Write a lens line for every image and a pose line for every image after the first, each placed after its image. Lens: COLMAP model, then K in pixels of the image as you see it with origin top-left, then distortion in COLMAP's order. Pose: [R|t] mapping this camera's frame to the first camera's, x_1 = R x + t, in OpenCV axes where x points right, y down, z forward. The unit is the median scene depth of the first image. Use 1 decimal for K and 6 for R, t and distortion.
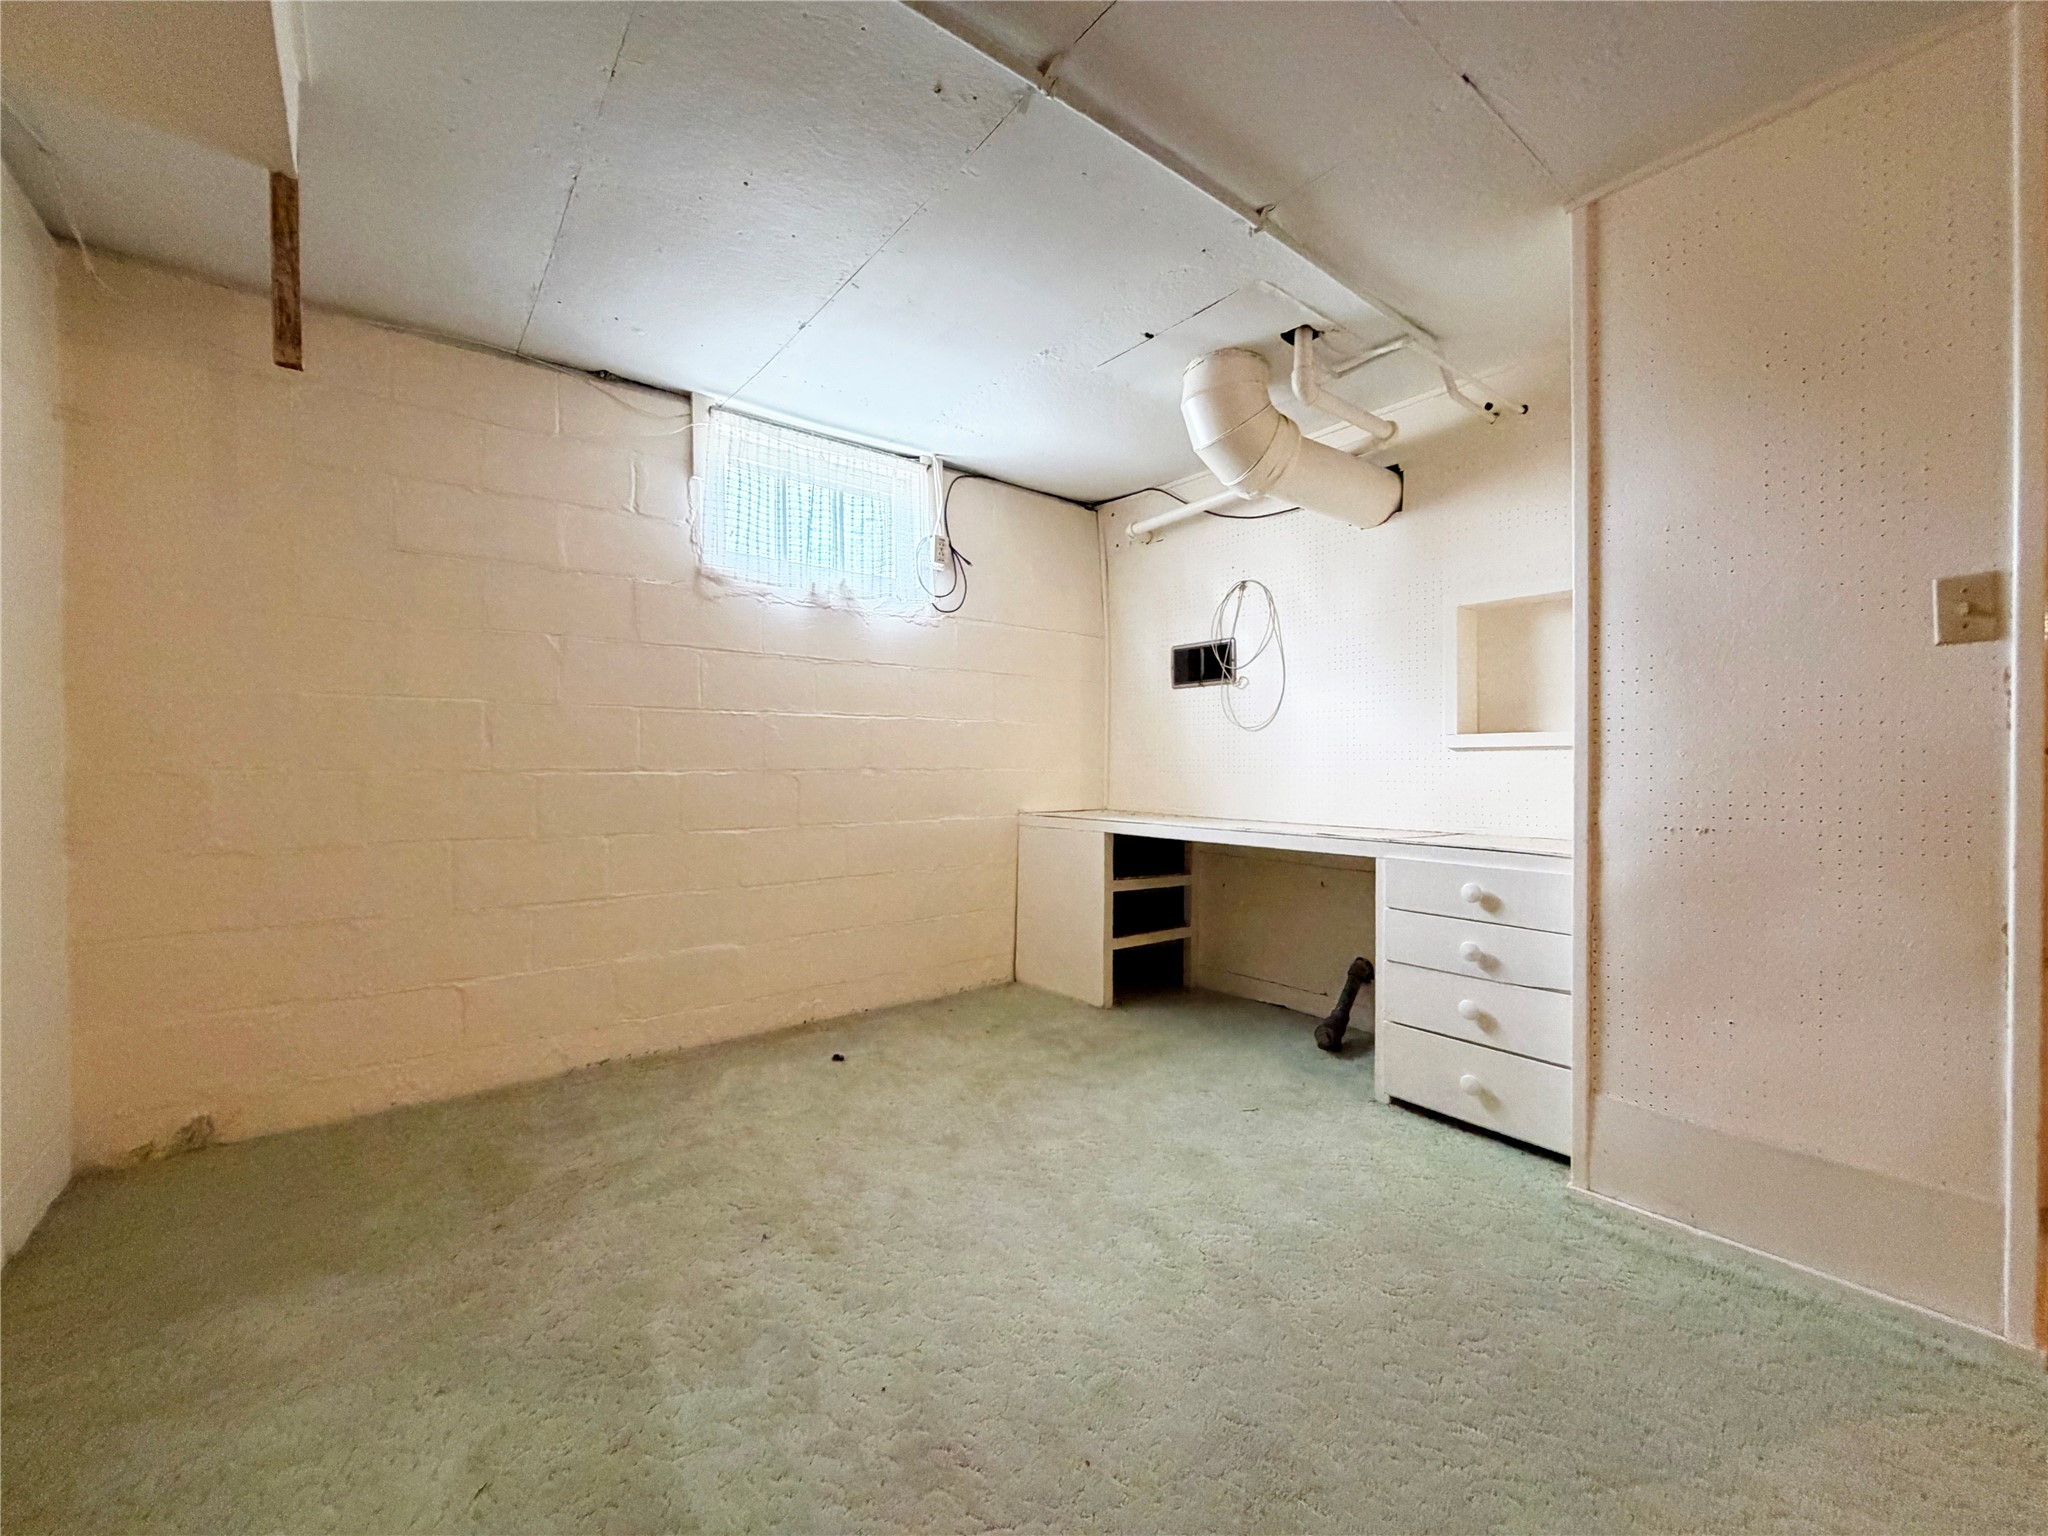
lens RADIAL K [[813.8, 0, 1018.5], [0, 813.8, 770.0], [0, 0, 1]] dist [0.002489, -0.000988]
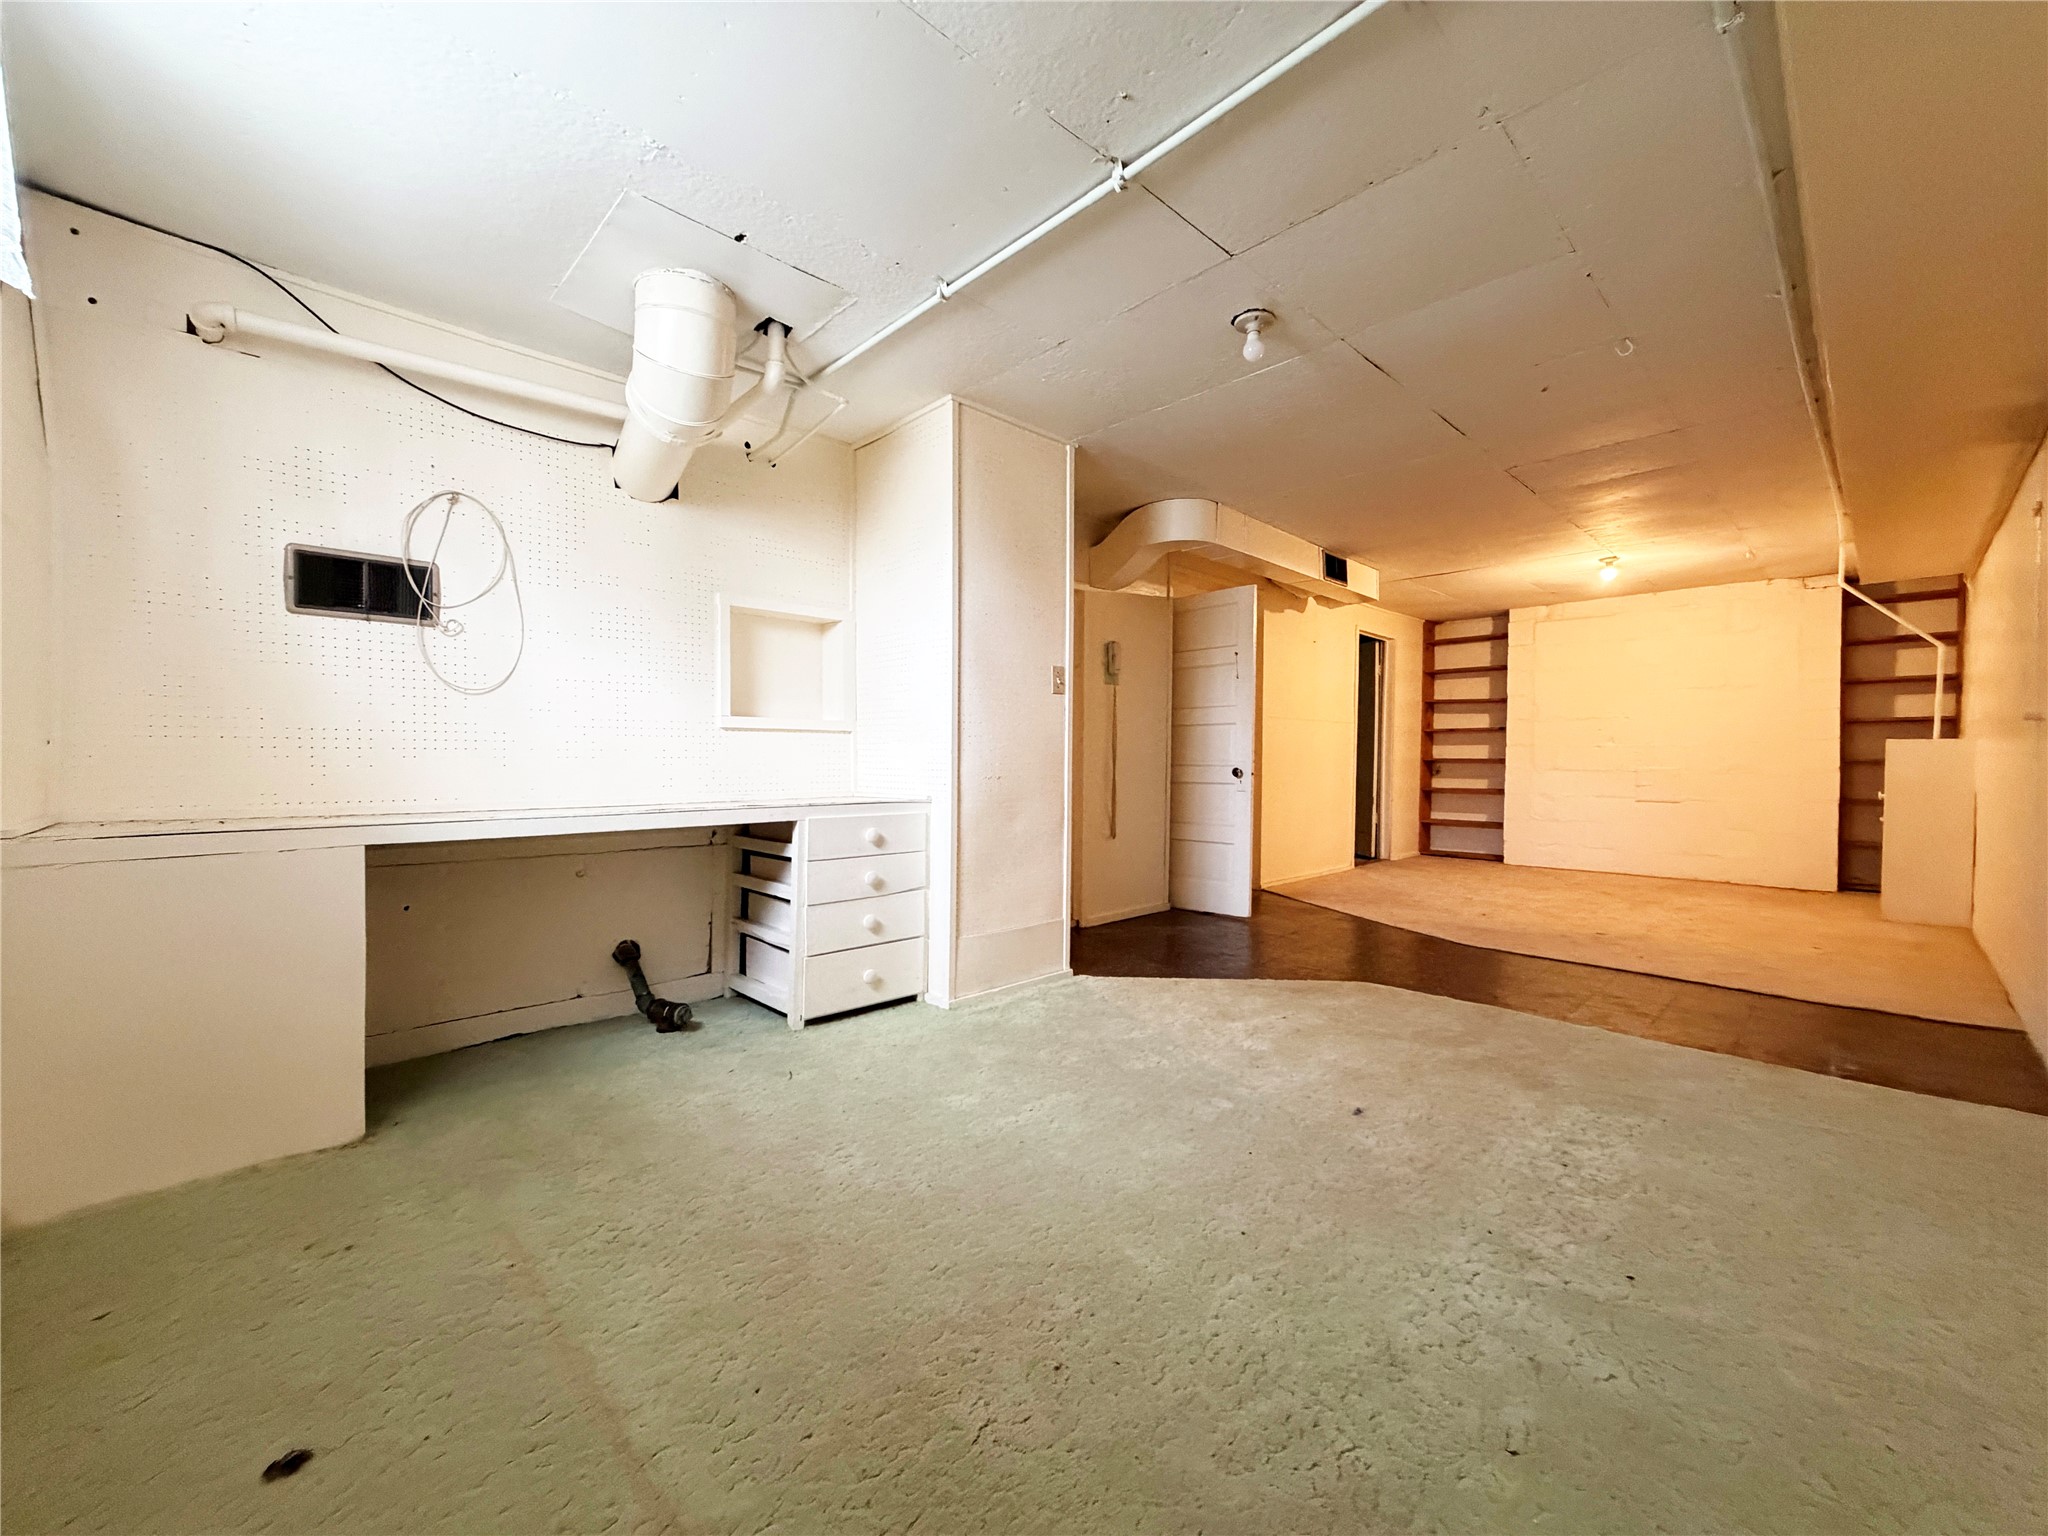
lens RADIAL K [[813.8, 0, 1015.7], [0, 813.8, 764.2], [0, 0, 1]] dist [0.002489, -0.000988]
pose [[-0.083911, -0.014289, 0.996371, -0.645777], [0.000756, 0.999896, 0.014404, 0.009195], [-0.996473, 0.001962, -0.083891, 0.688631]]
